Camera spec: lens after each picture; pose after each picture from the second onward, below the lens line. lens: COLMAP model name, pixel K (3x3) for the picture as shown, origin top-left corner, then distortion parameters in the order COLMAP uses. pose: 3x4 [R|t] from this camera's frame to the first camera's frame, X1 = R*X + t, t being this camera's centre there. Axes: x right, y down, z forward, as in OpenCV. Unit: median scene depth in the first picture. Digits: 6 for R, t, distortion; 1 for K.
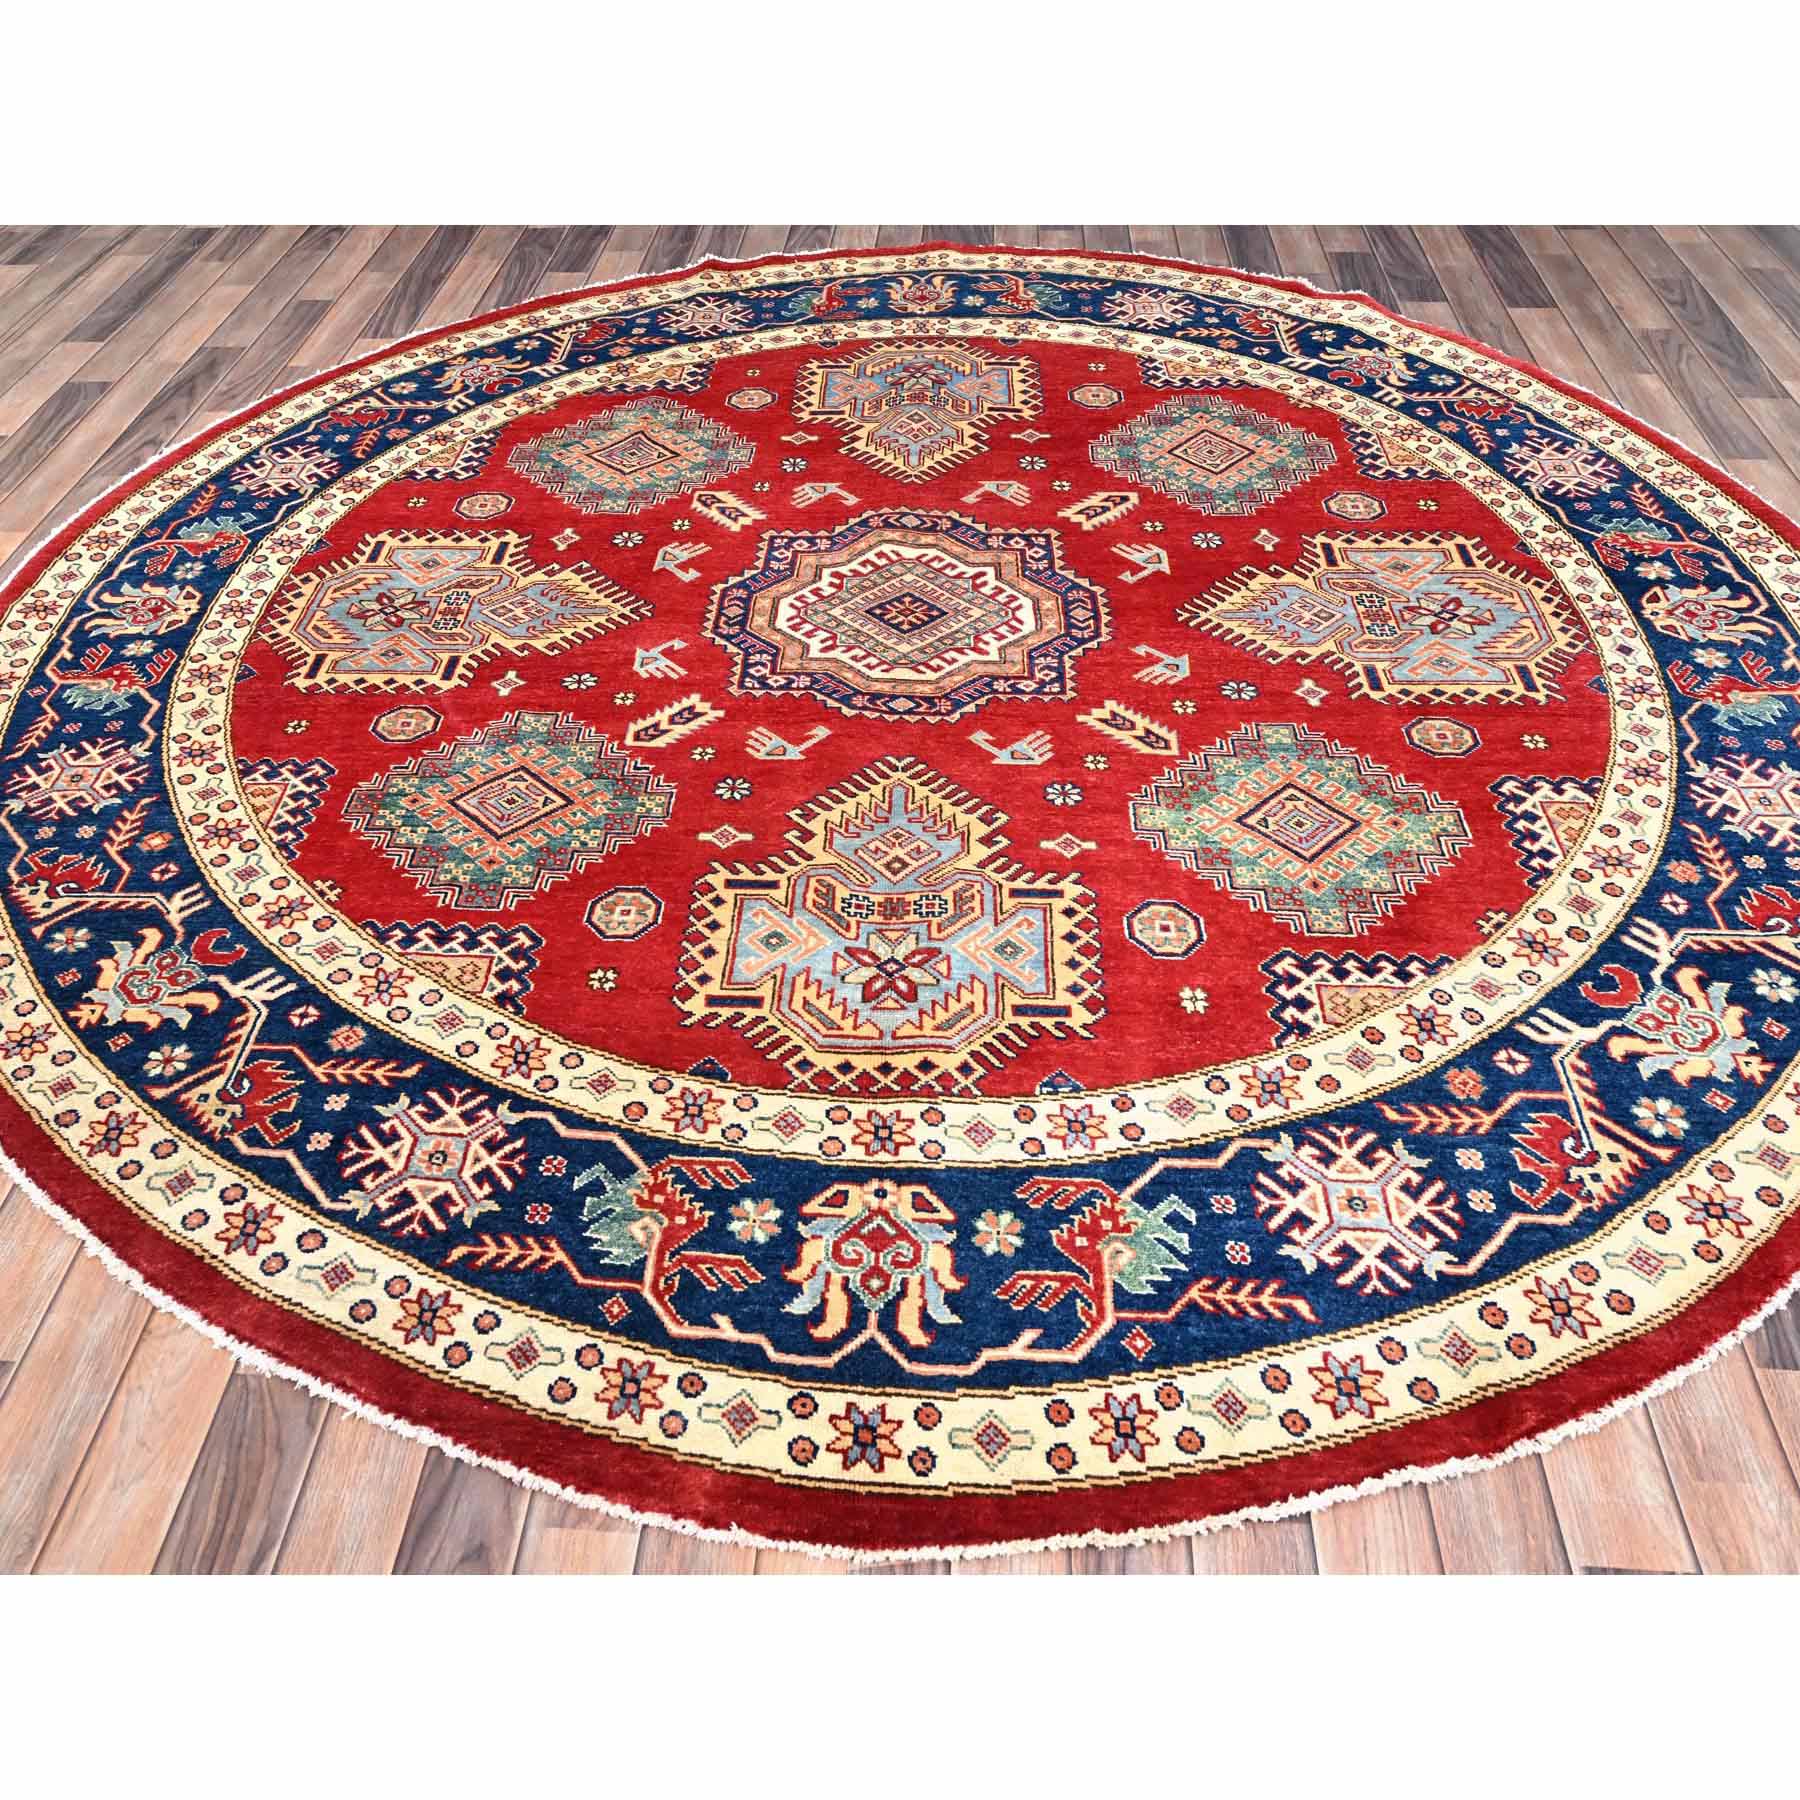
lens RADIAL K [[1496.3, 0, 896.8], [0, 1496.3, 899.6], [0, 0, 1]] dist [-0.004980, 0.006067]
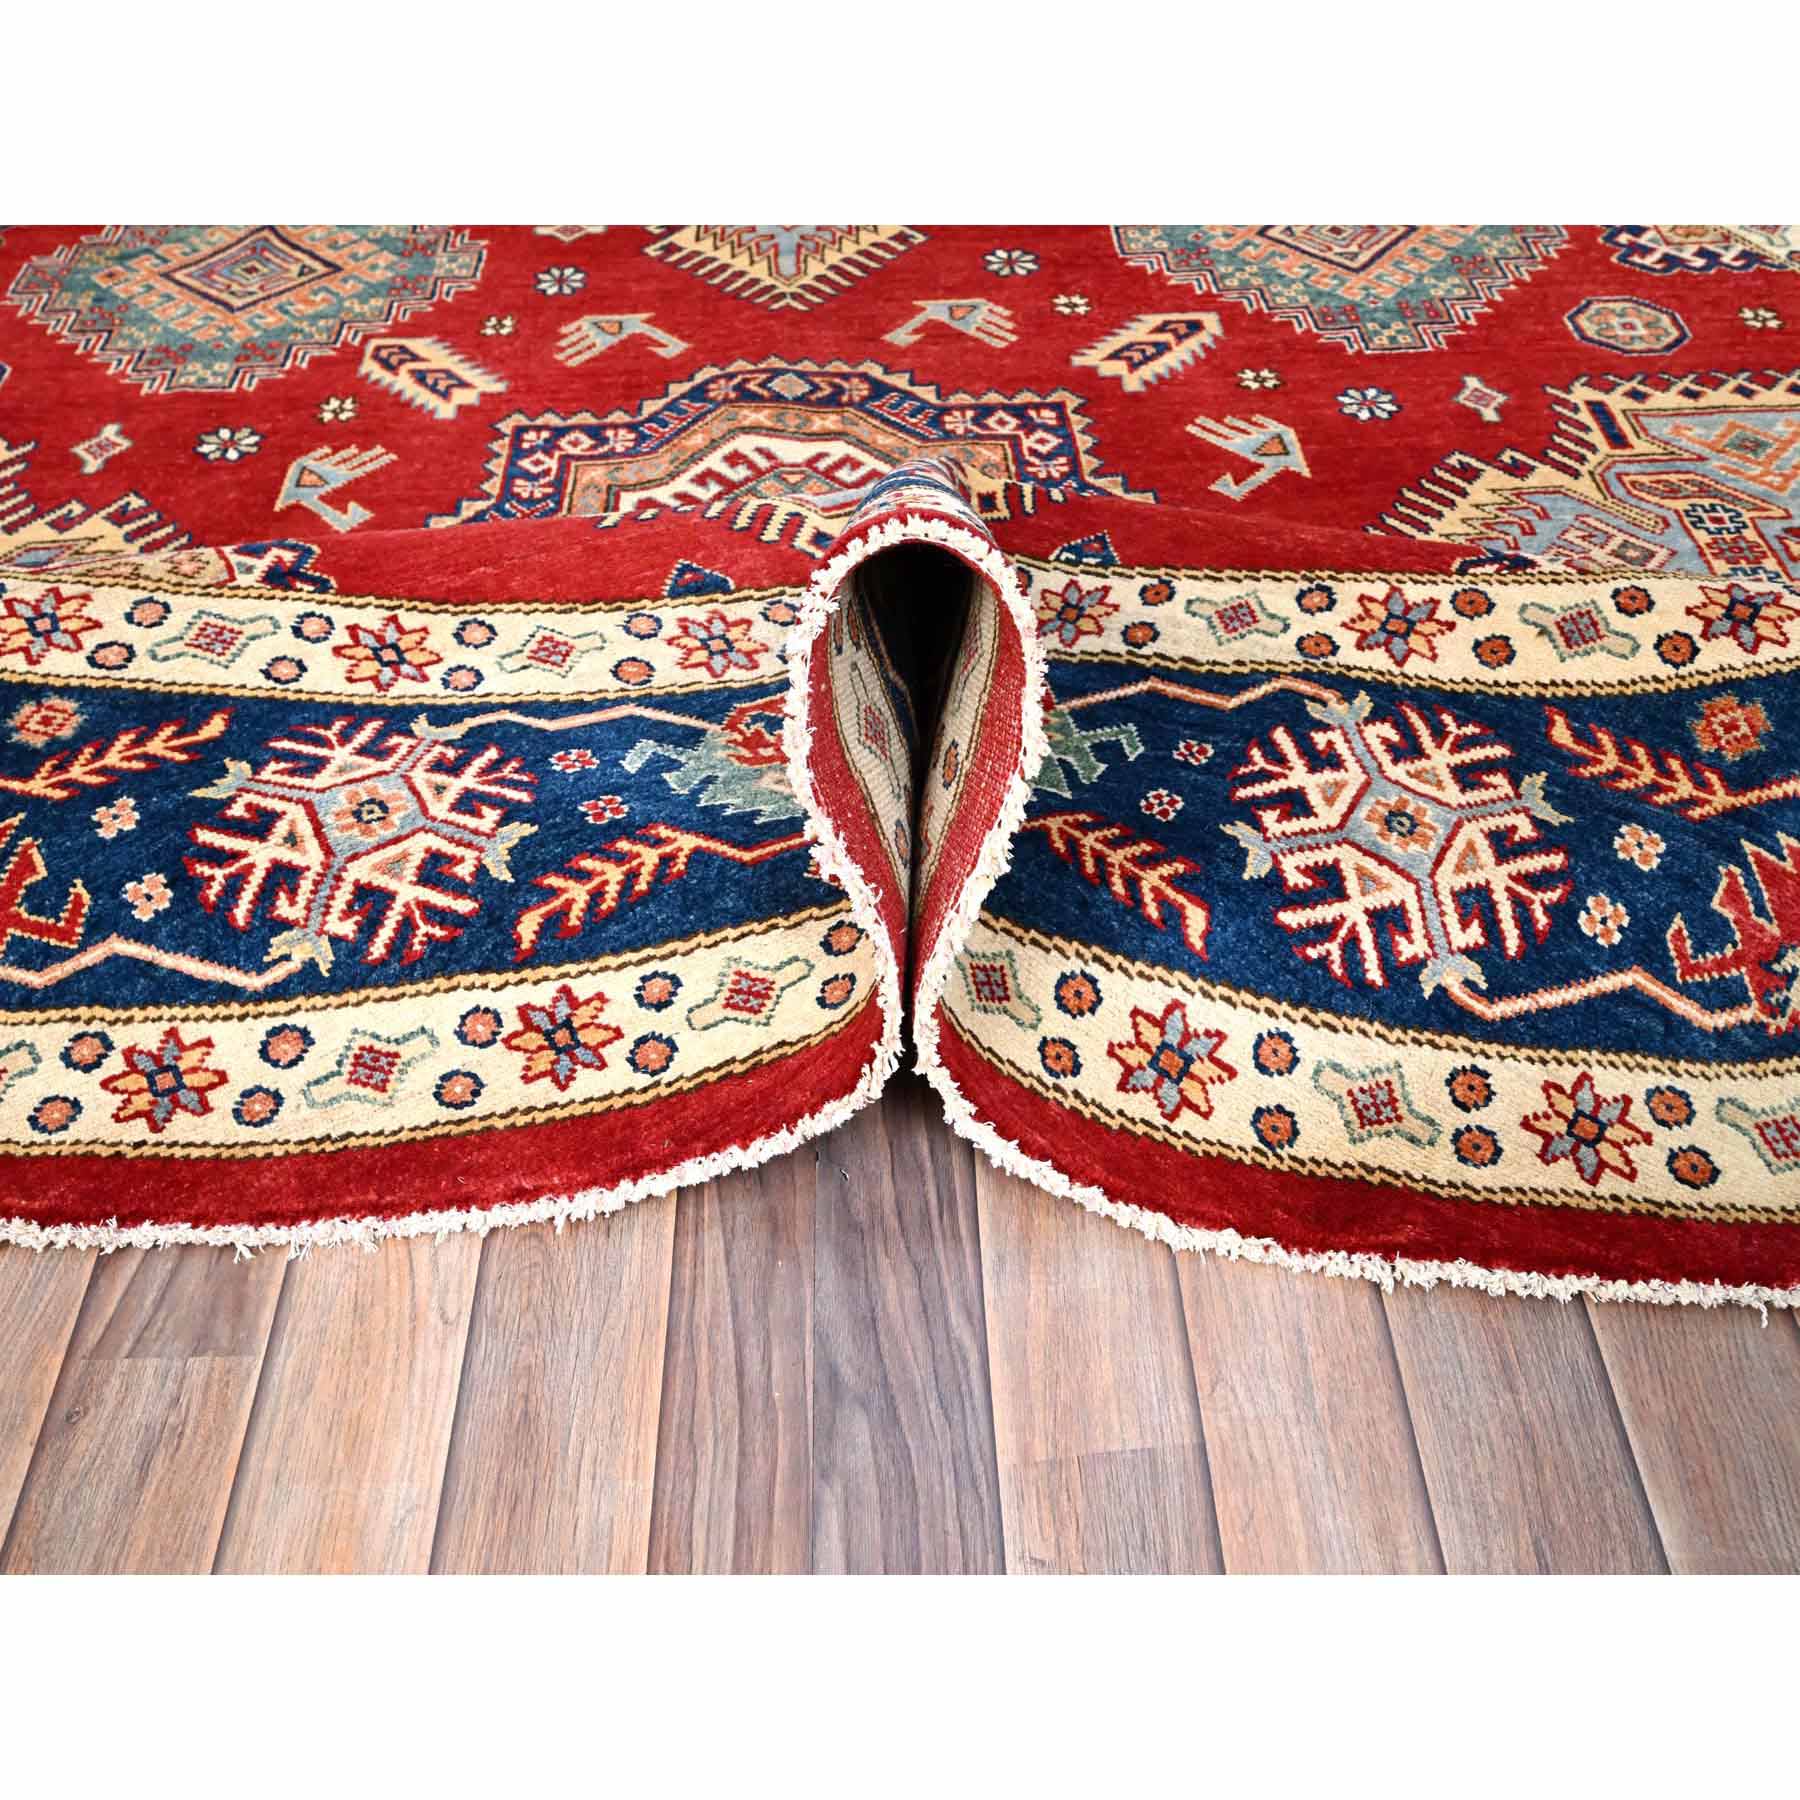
lens RADIAL K [[1722.1, 0, 900.9], [0, 1722.1, 897.6], [0, 0, 1]] dist [-0.002071, 0.000000]
pose [[0.996140, -0.057556, 0.066272, -0.002222], [0.052997, 0.996235, 0.068602, -0.126222], [-0.069971, -0.064825, 0.995440, 0.430910]]
